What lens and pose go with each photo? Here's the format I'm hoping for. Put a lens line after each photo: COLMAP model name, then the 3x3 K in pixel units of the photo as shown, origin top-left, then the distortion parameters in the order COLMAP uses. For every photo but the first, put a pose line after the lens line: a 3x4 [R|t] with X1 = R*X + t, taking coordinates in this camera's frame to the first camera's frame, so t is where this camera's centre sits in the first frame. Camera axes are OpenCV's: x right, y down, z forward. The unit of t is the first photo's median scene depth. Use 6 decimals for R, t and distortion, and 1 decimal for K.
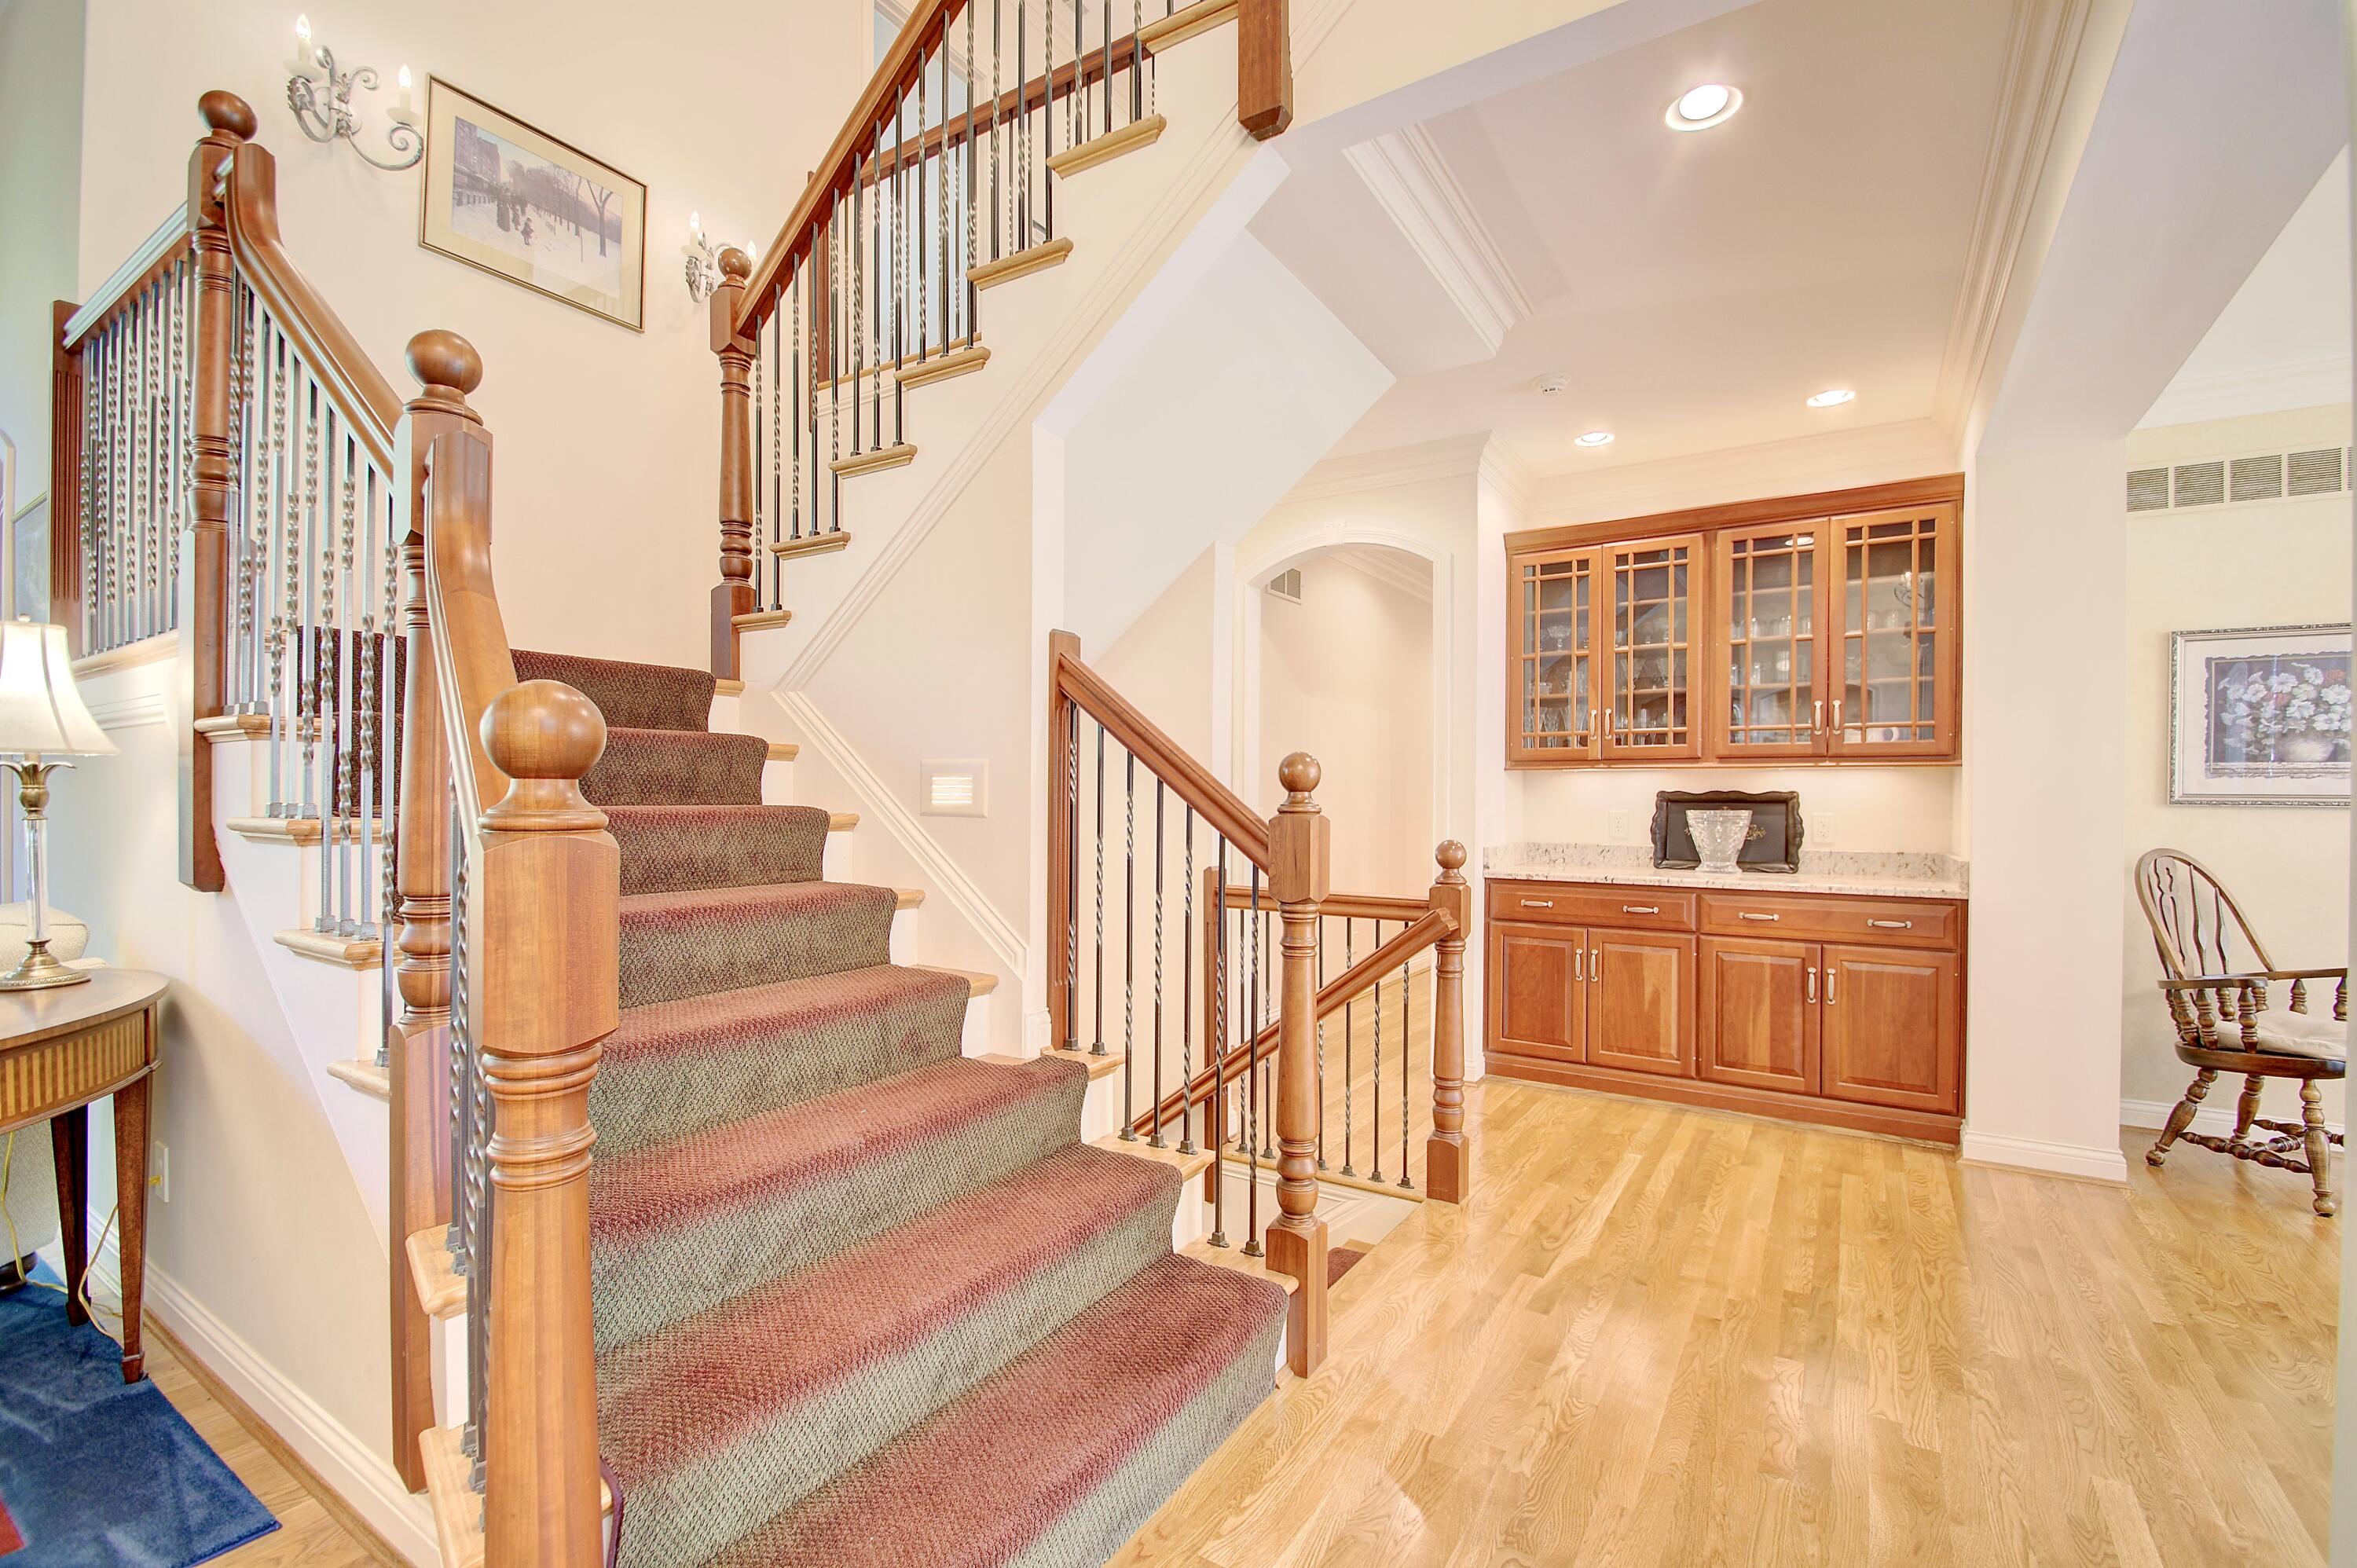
lens RADIAL K [[1025.3, 0, 1191.2], [0, 1025.3, 798.5], [0, 0, 1]] dist [0.001806, -0.011064]
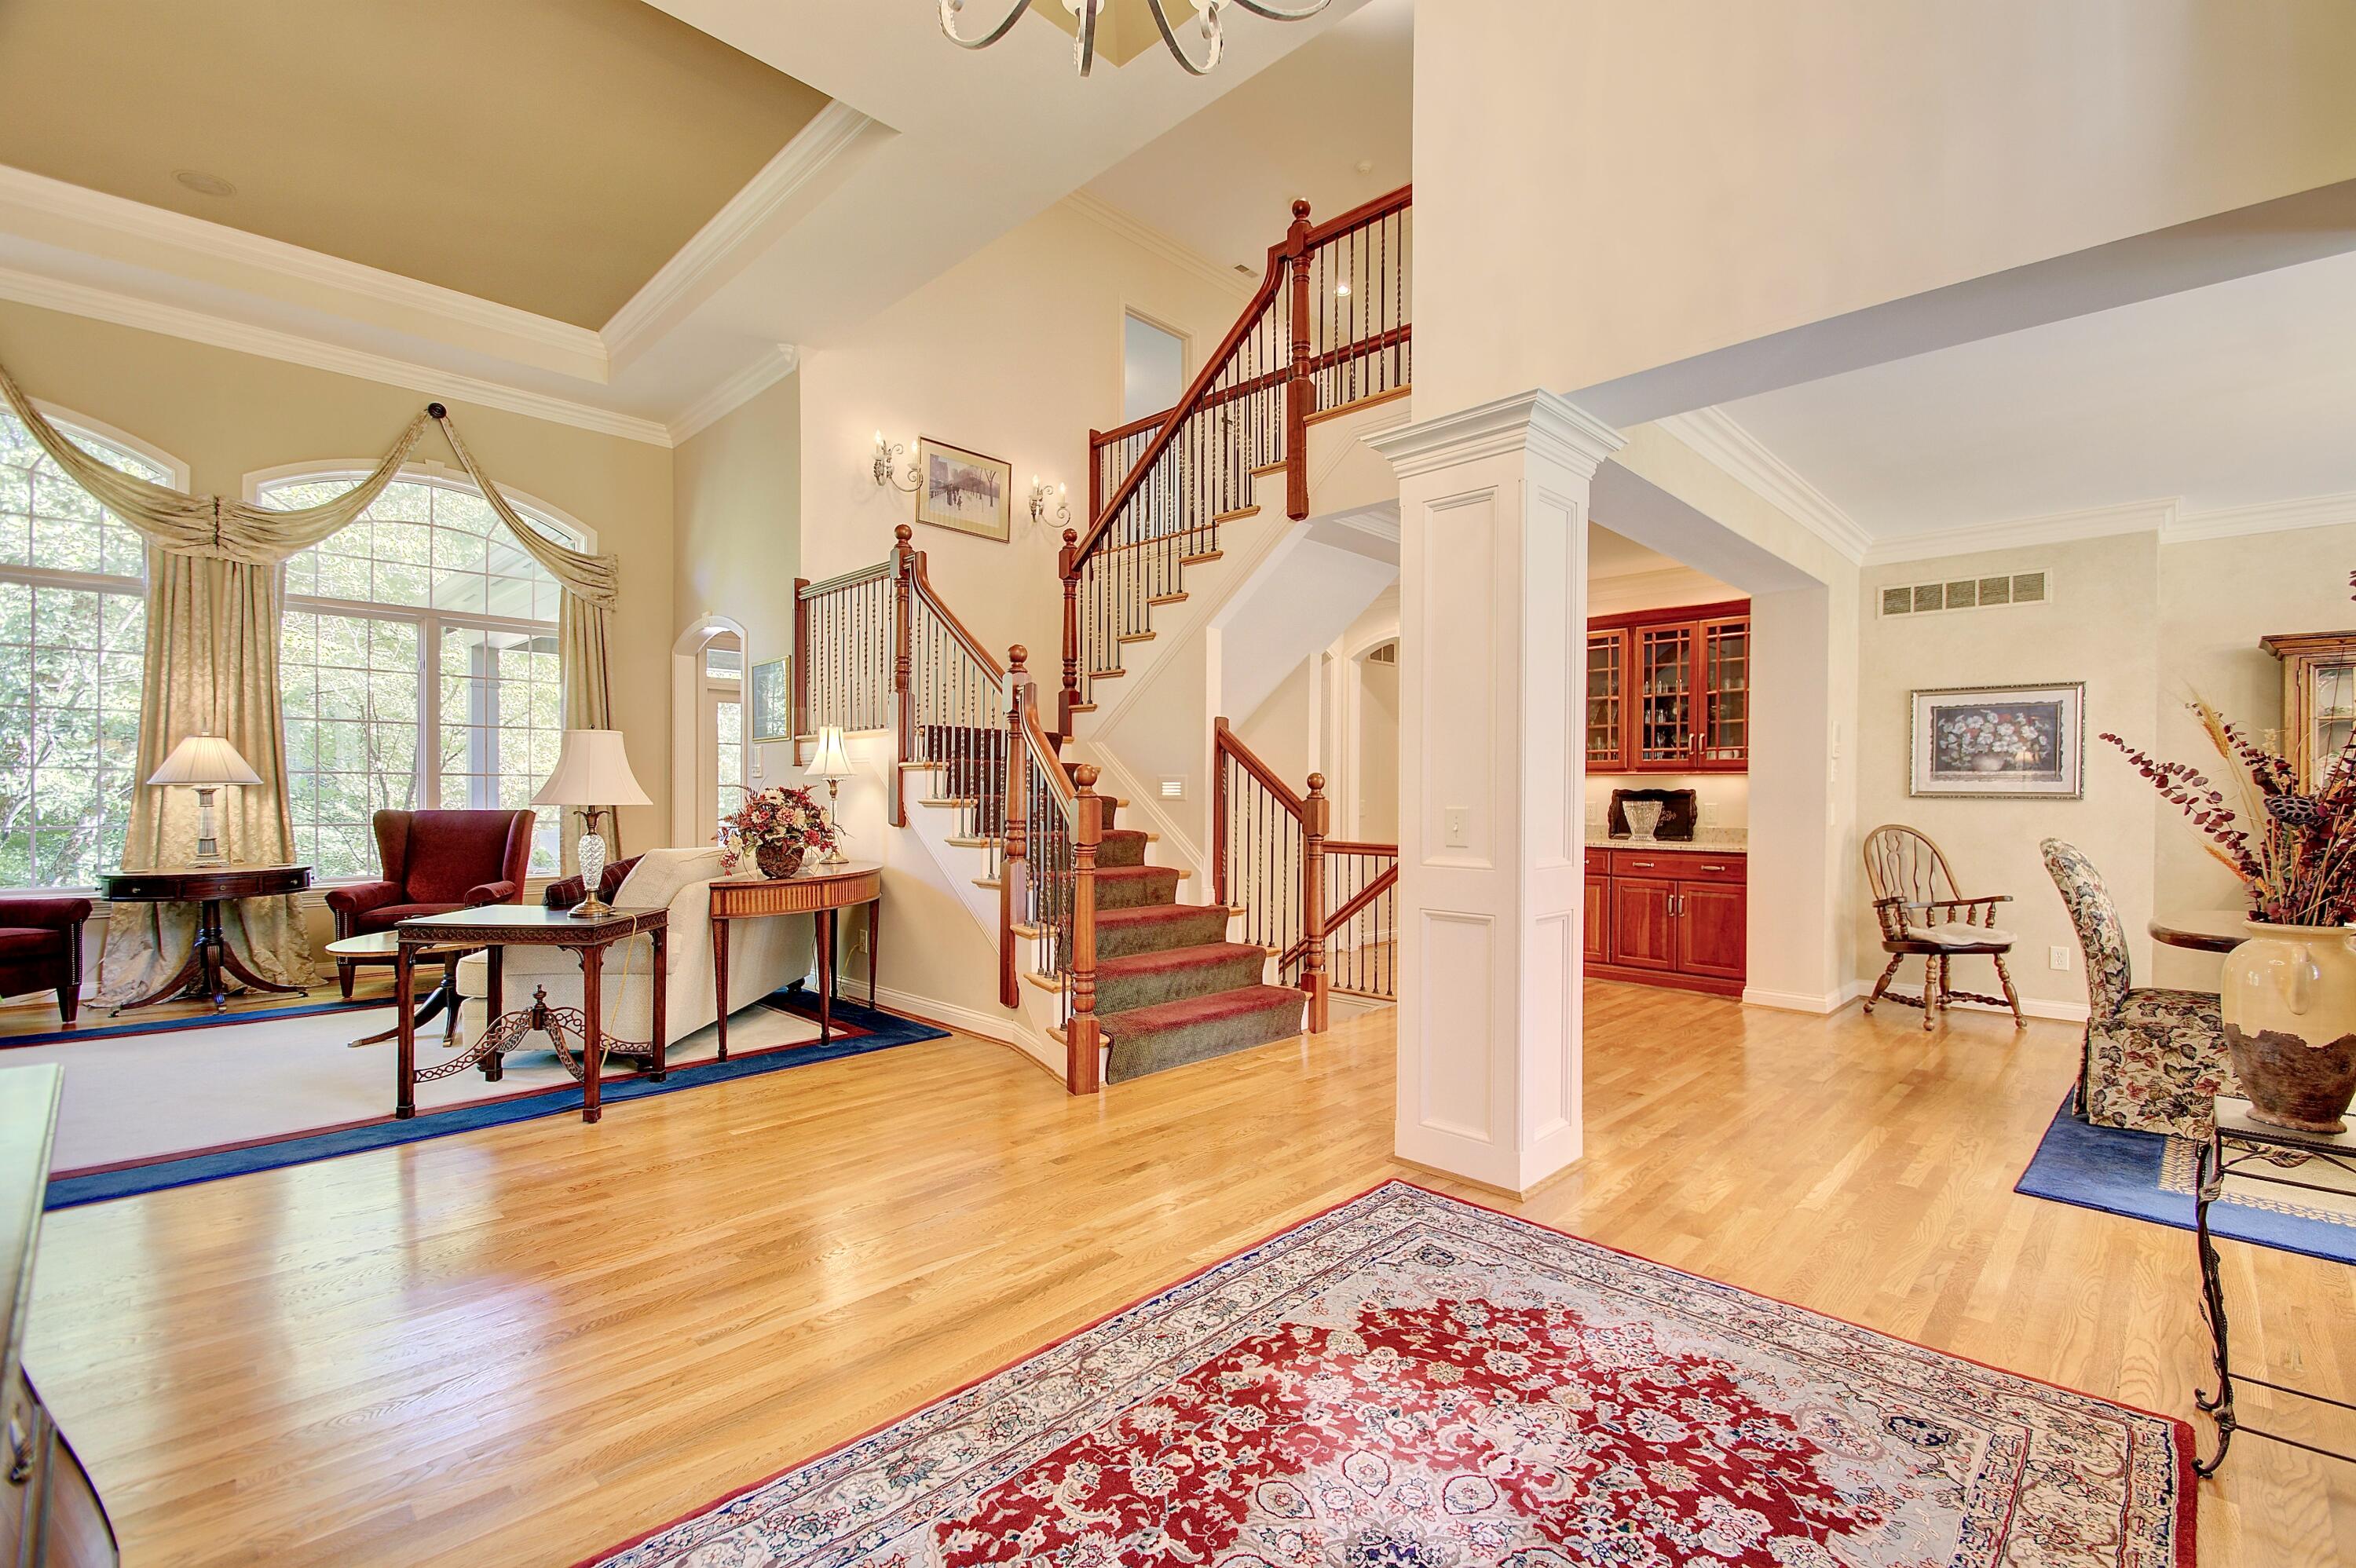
lens RADIAL K [[1024.8, 0, 1190.6], [0, 1024.8, 798.5], [0, 0, 1]] dist [0.001806, -0.011064]
pose [[0.978807, 0.002028, -0.204775, 0.196405], [-0.001715, 0.999997, 0.001704, 0.006895], [0.204777, -0.001317, 0.978808, -0.873444]]
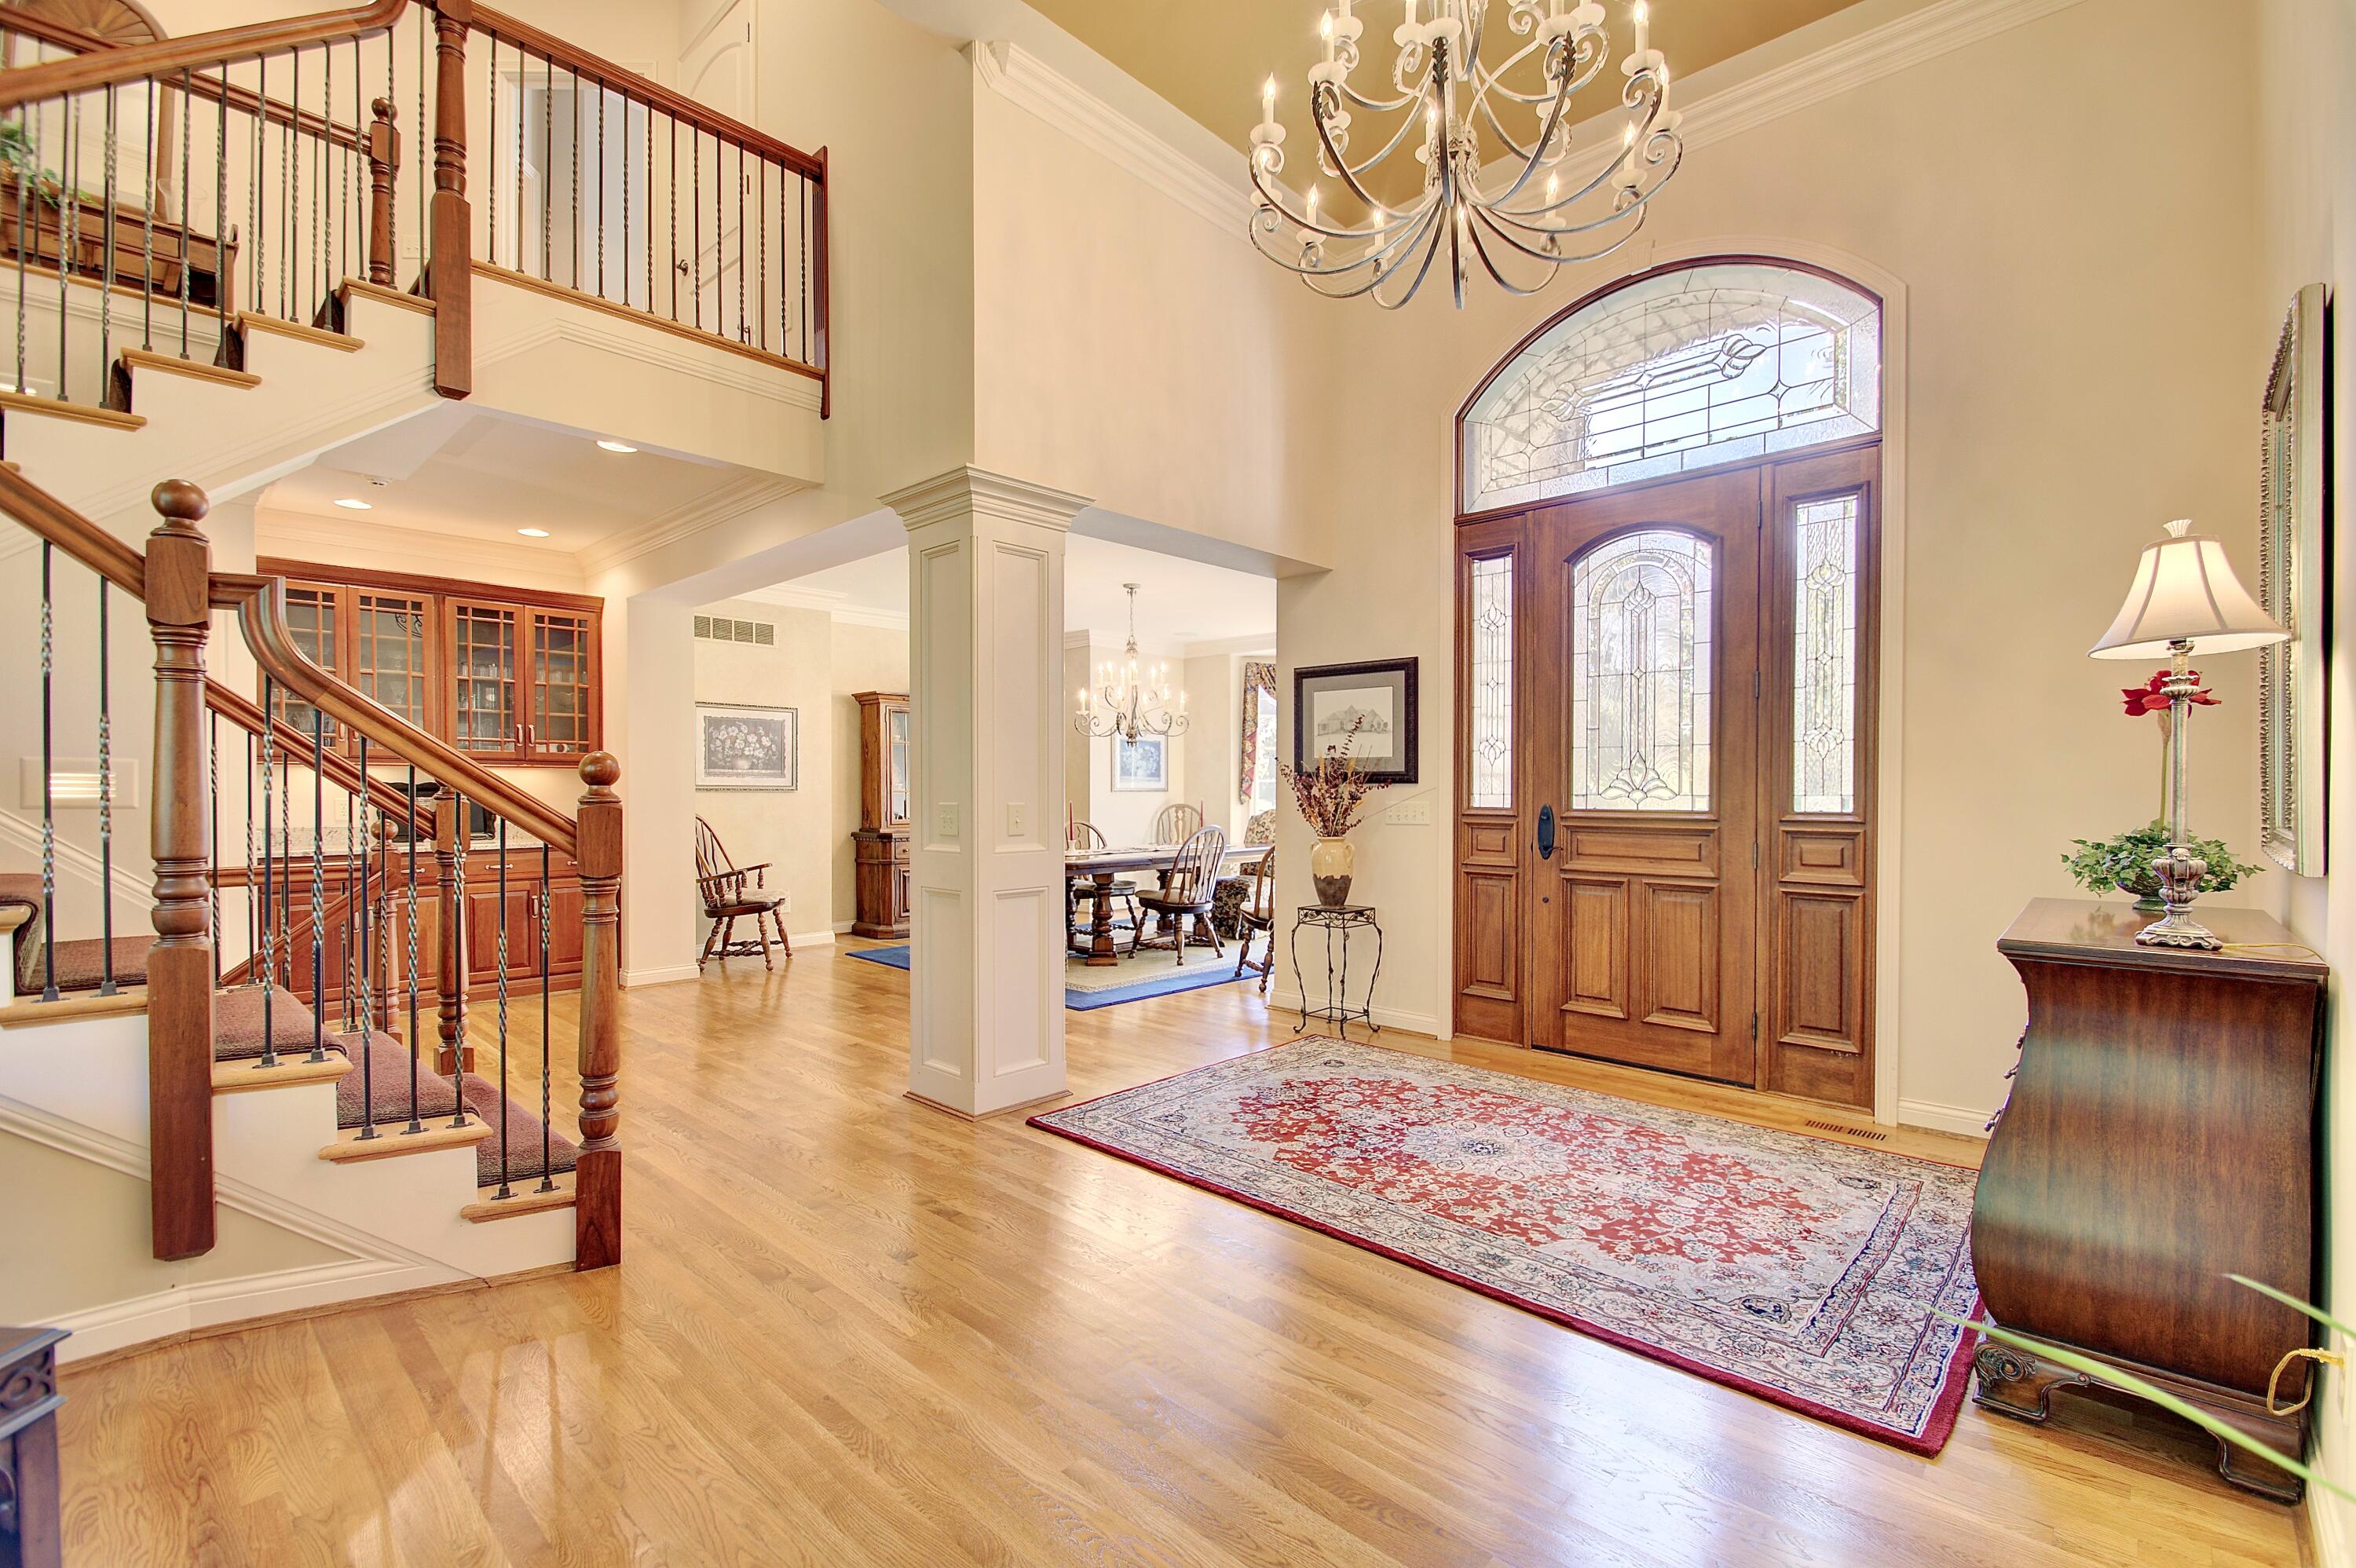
lens RADIAL K [[1016.5, 0, 1199.0], [0, 1016.5, 807.8], [0, 0, 1]] dist [0.001466, 0.000512]
pose [[0.173666, -0.023492, 0.984524, -0.829301], [0.000819, 0.999719, 0.023710, -0.006497], [-0.984804, -0.003311, 0.173637, -0.307203]]
